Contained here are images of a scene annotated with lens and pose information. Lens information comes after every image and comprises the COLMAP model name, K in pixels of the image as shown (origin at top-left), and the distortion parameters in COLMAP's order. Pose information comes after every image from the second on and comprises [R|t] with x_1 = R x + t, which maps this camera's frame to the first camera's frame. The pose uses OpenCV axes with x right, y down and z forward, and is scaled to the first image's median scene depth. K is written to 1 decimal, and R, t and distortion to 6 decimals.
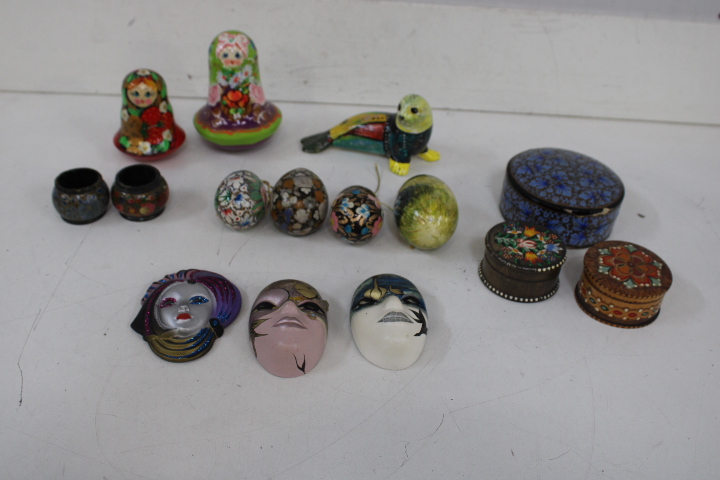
lens RADIAL K [[763.1, 0, 360.0], [0, 763.1, 240.0], [0, 0, 1]] dist [-0.098554, 0.031819]
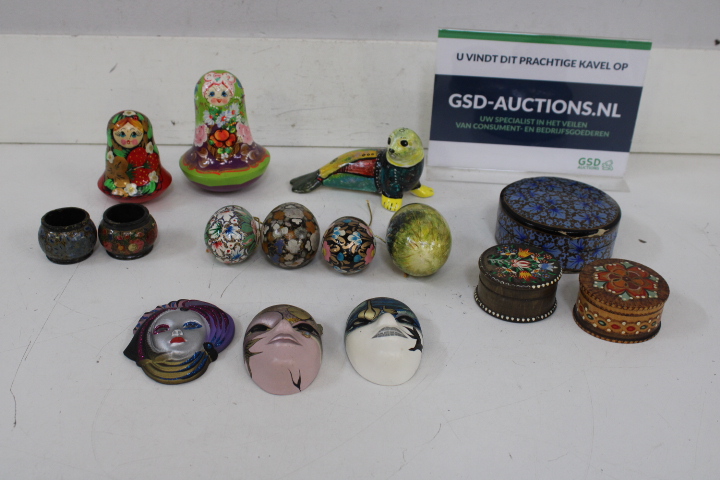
lens RADIAL K [[904.8, 0, 360.0], [0, 904.8, 240.0], [0, 0, 1]] dist [-0.063280, -0.008054]
pose [[0.999441, -0.033280, 0.003038, 0.006898], [0.033404, 0.992135, -0.120635, 0.103096], [0.001000, 0.120669, 0.992692, -0.164533]]
